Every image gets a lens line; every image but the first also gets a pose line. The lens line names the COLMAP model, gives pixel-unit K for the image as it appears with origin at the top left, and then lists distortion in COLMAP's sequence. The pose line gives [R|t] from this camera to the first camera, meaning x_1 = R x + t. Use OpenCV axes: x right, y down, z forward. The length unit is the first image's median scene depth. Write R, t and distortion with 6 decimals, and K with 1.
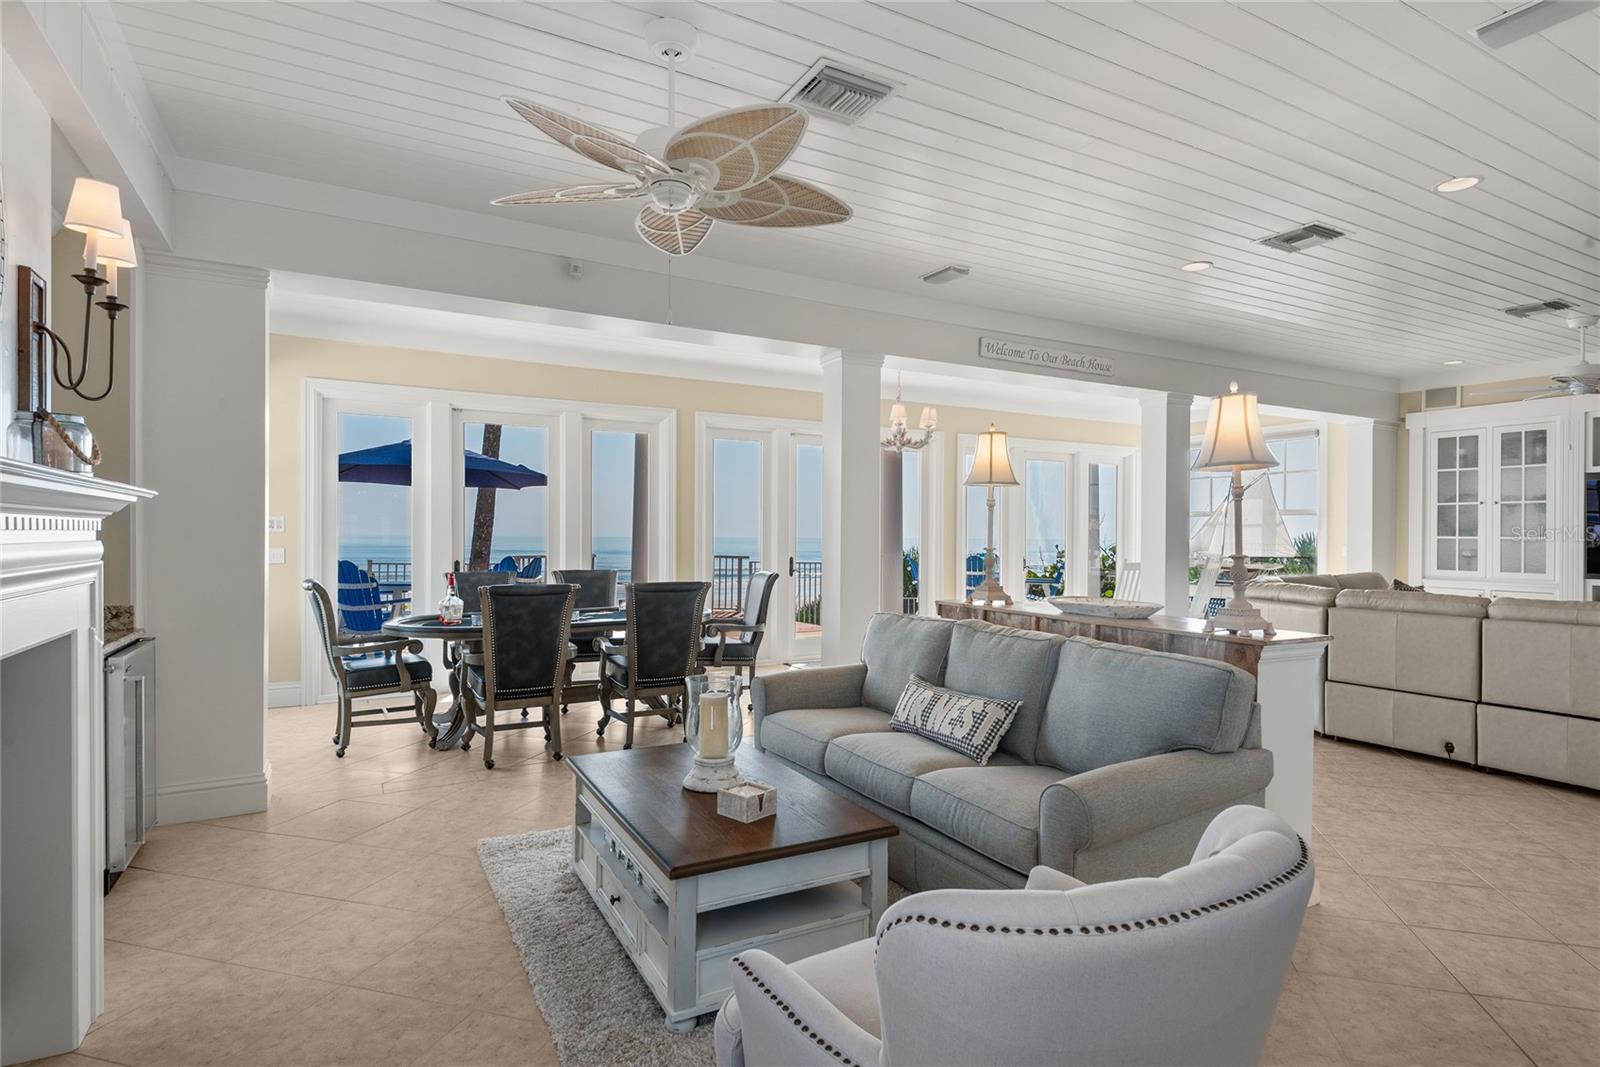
lens RADIAL K [[821.3, 0, 793.2], [0, 821.3, 542.5], [0, 0, 1]] dist [0.031267, -0.026756]
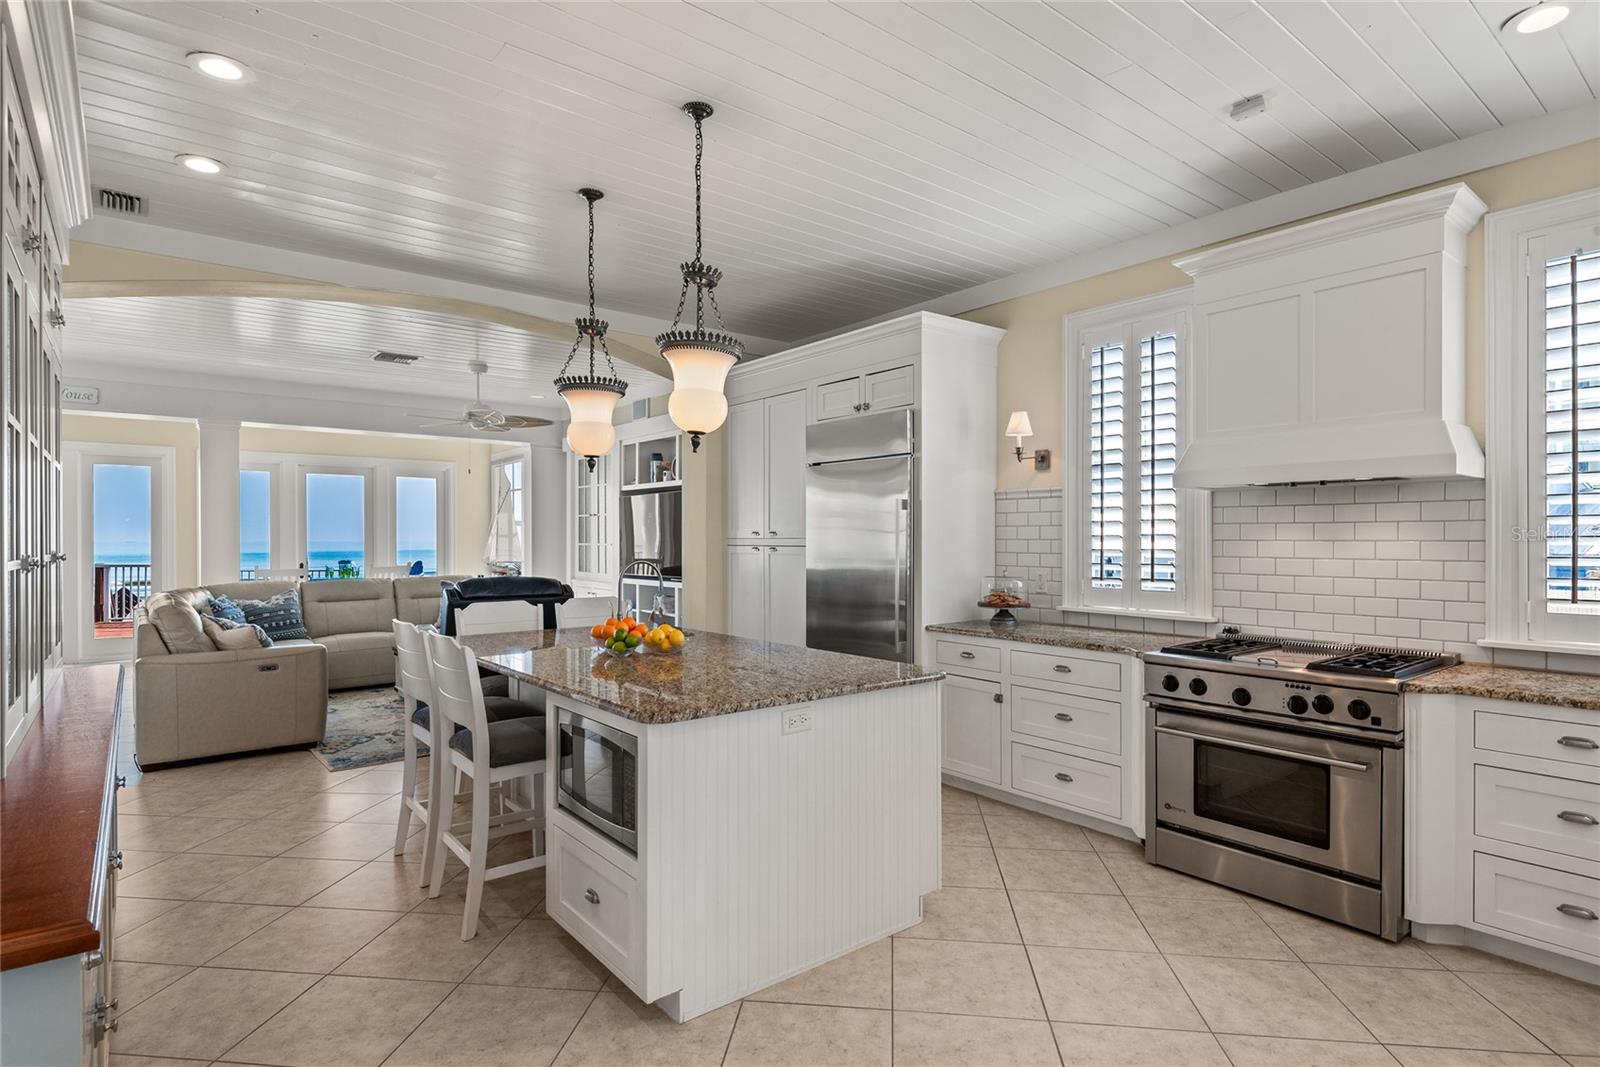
lens RADIAL K [[821.3, 0, 793.2], [0, 821.3, 542.5], [0, 0, 1]] dist [0.031267, -0.026756]
pose [[0.984243, -0.008606, 0.176614, 0.967103], [0.009151, 0.999956, -0.002270, -0.003369], [-0.176587, 0.003851, 0.984278, -0.226225]]
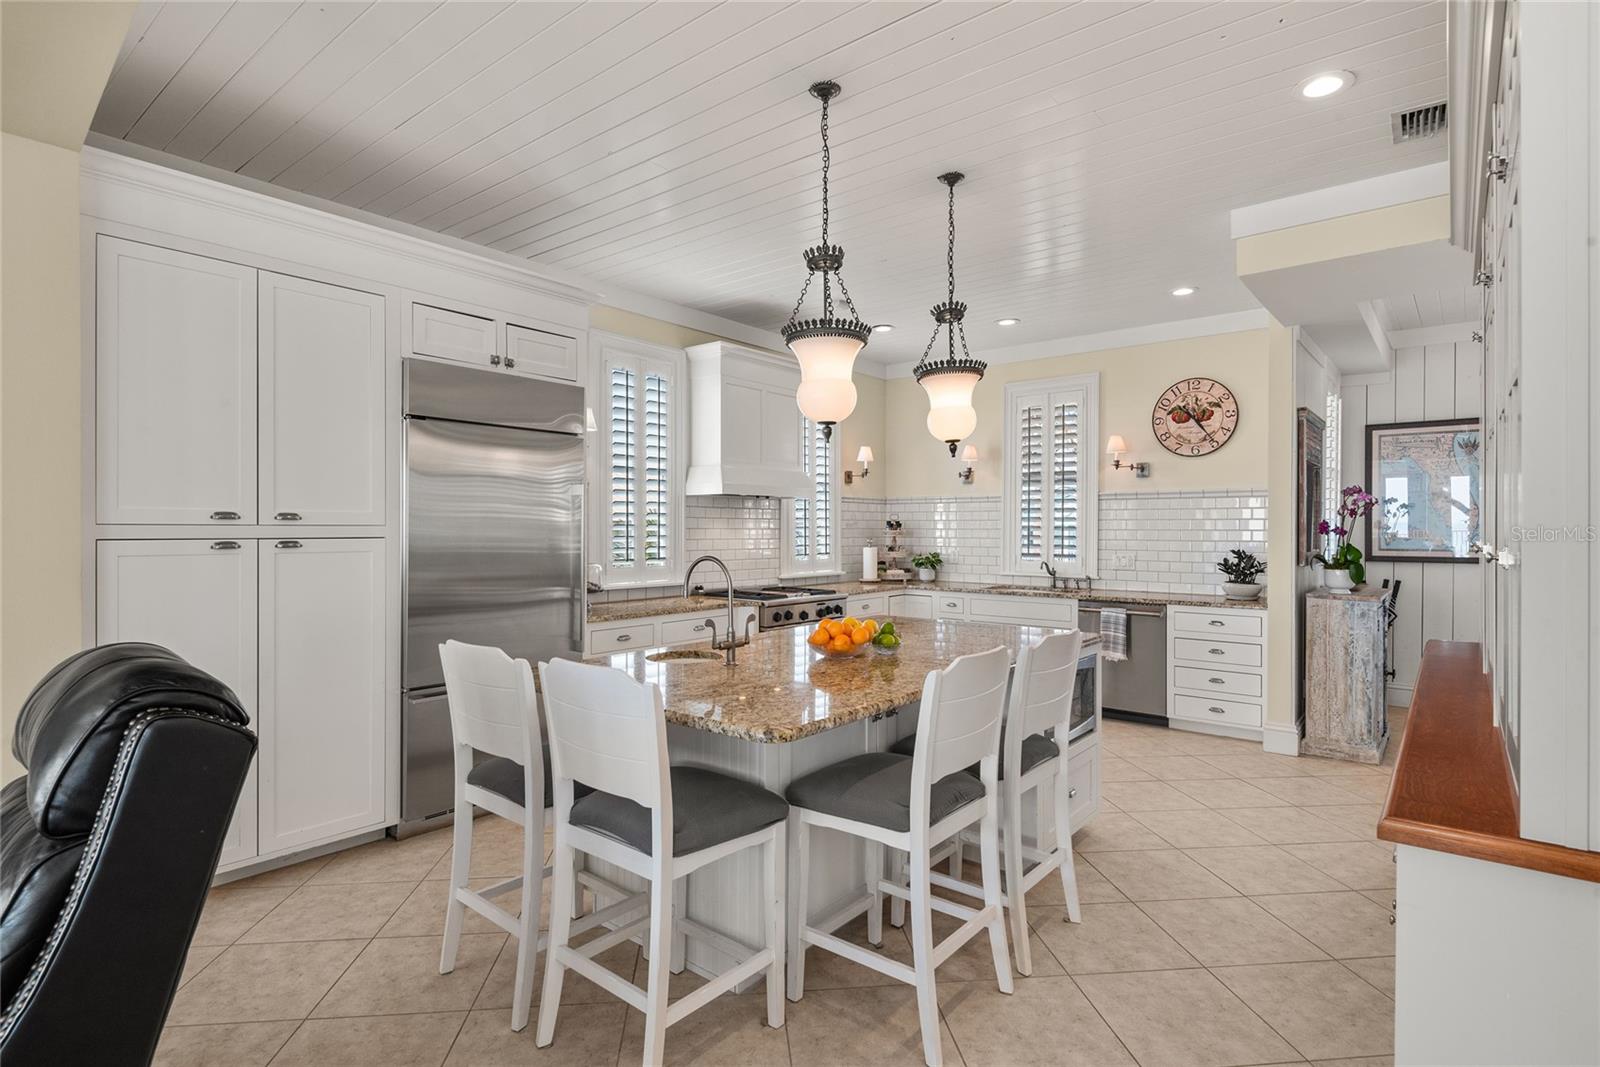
lens RADIAL K [[797.2, 0, 800.2], [0, 797.2, 525.5], [0, 0, 1]] dist [0.045702, -0.000031]
pose [[-0.382574, -0.005552, 0.923908, 0.586221], [0.002484, 0.999972, 0.007037, -0.011579], [-0.923921, 0.004987, -0.382550, 0.438257]]
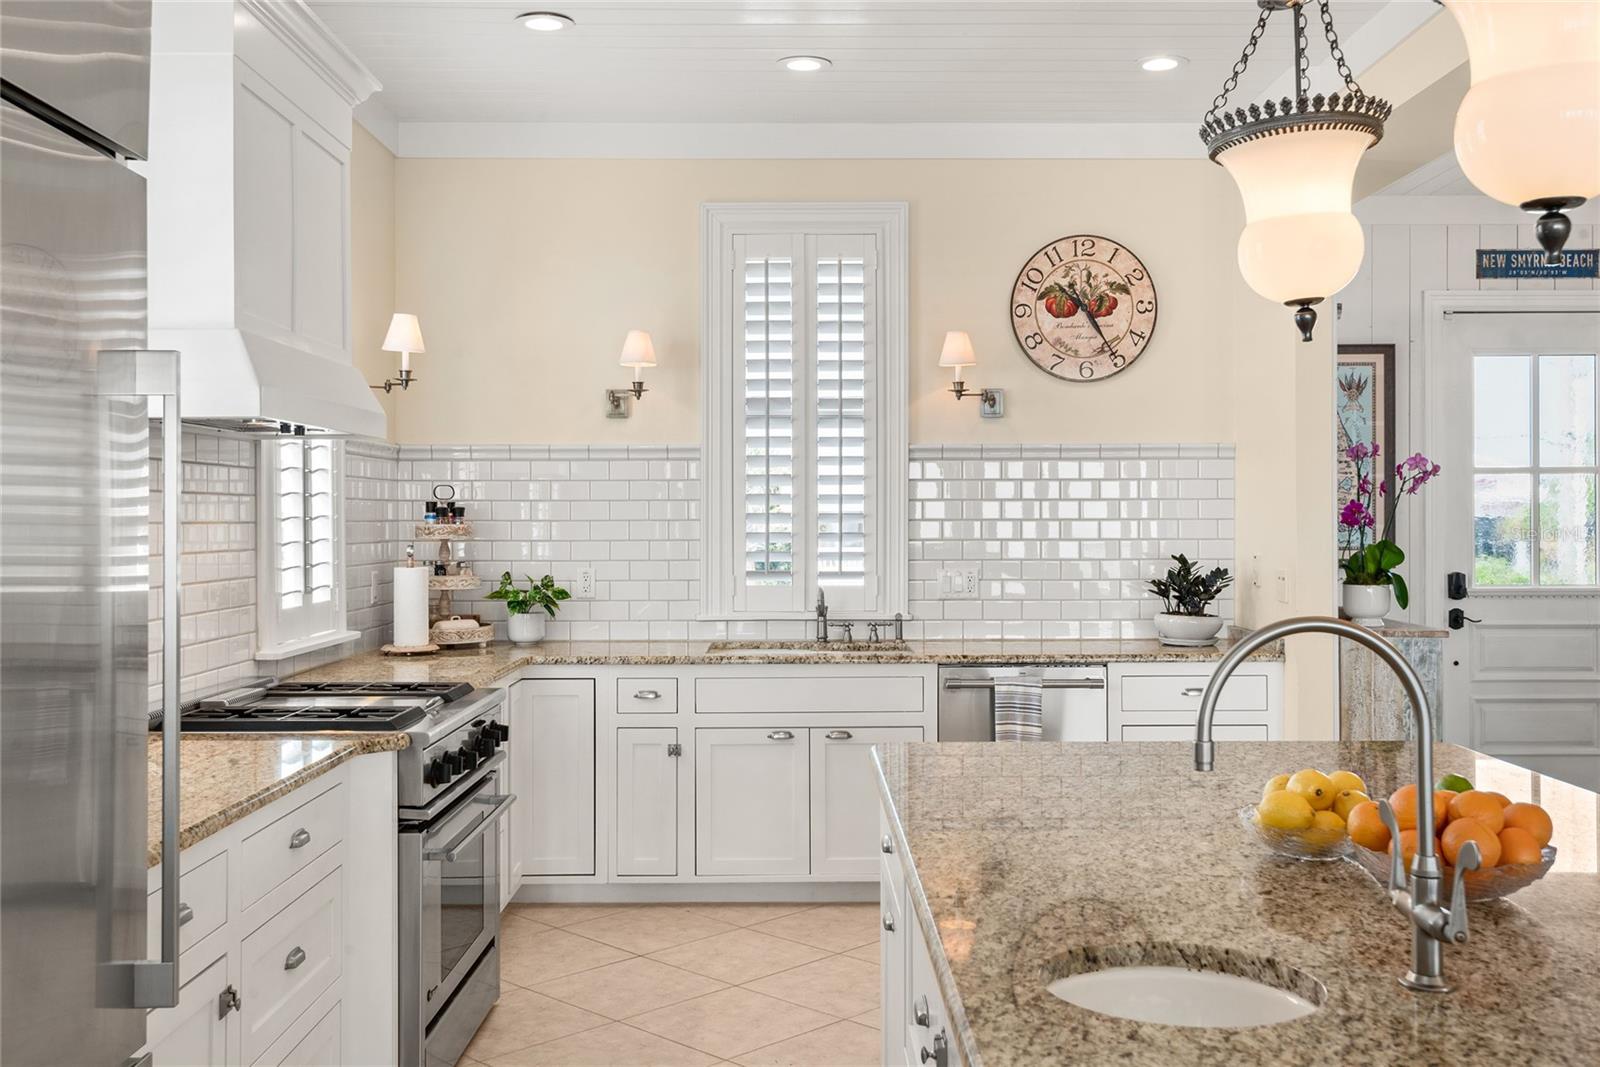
lens RADIAL K [[1530.0, 0, 798.8], [0, 1530.0, 510.0], [0, 0, 1]] dist [0.036187, -0.031342]
pose [[-0.883228, -0.002559, 0.468936, 0.924991], [0.000636, 0.999978, 0.006654, -0.010789], [-0.468943, 0.006175, -0.883207, 0.558658]]
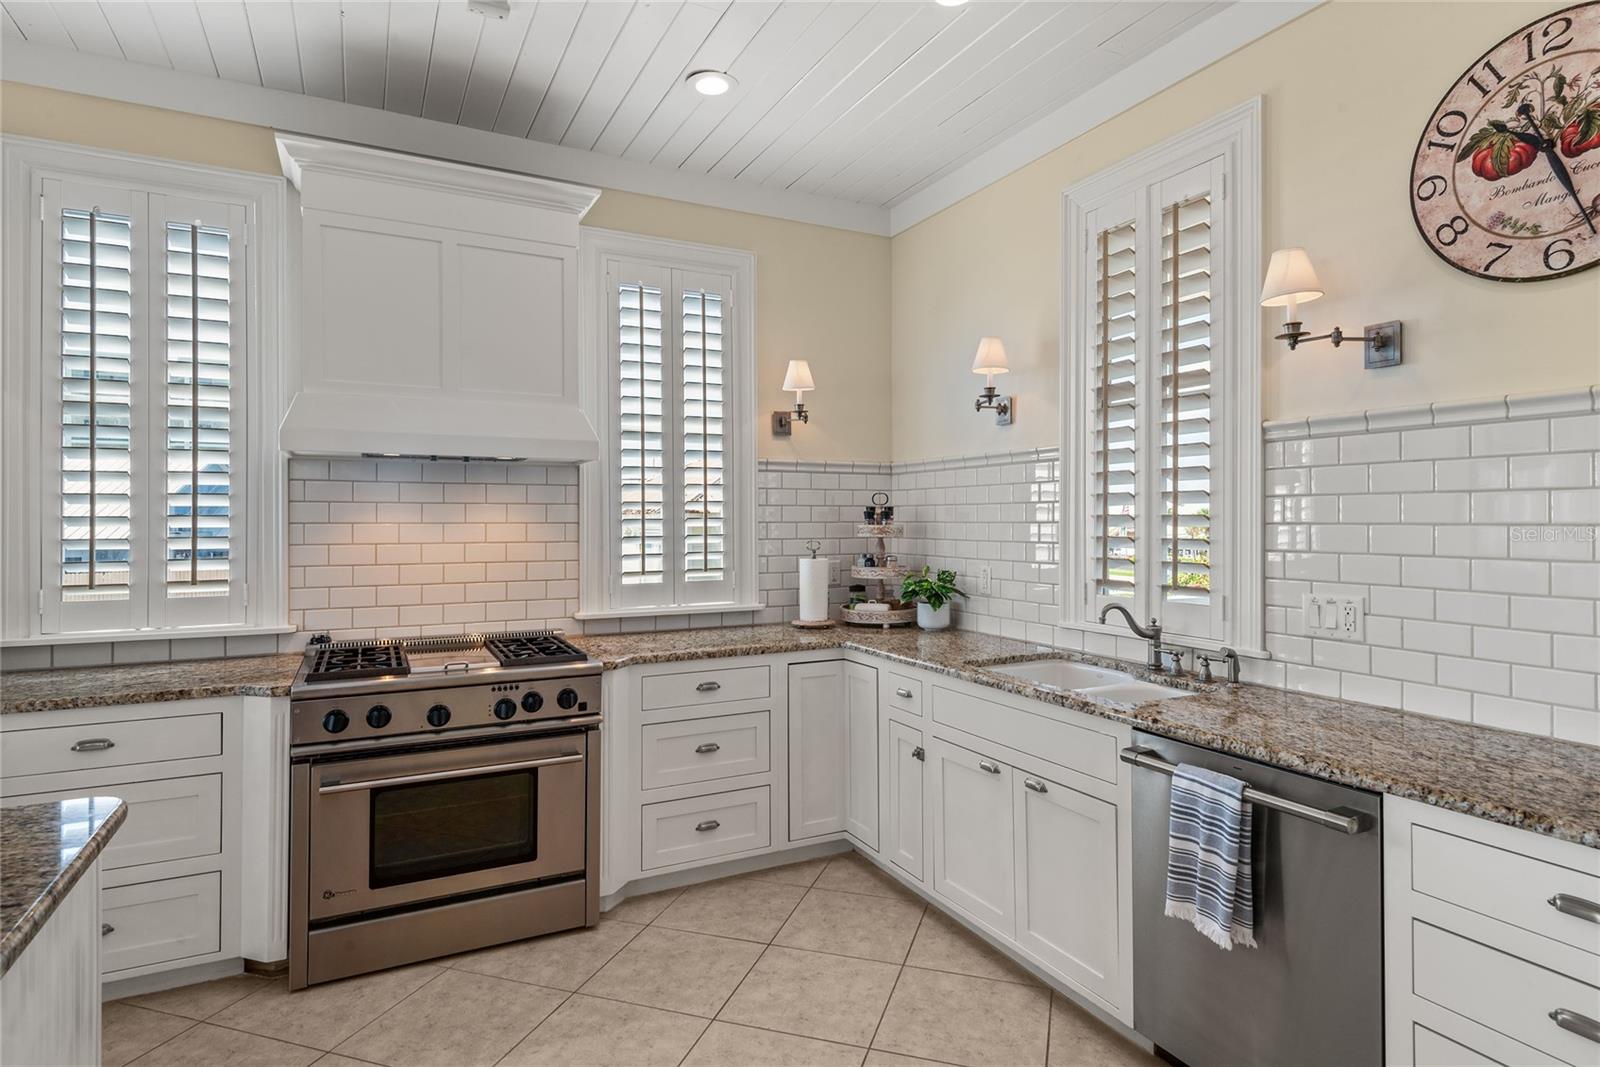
lens RADIAL K [[860.2, 0, 804.0], [0, 860.2, 514.6], [0, 0, 1]] dist [0.034677, -0.019737]
pose [[0.020776, -0.000386, 0.999784, 0.909785], [0.009559, 0.999954, 0.000187, -0.005468], [-0.999738, 0.009553, 0.020779, -0.007690]]
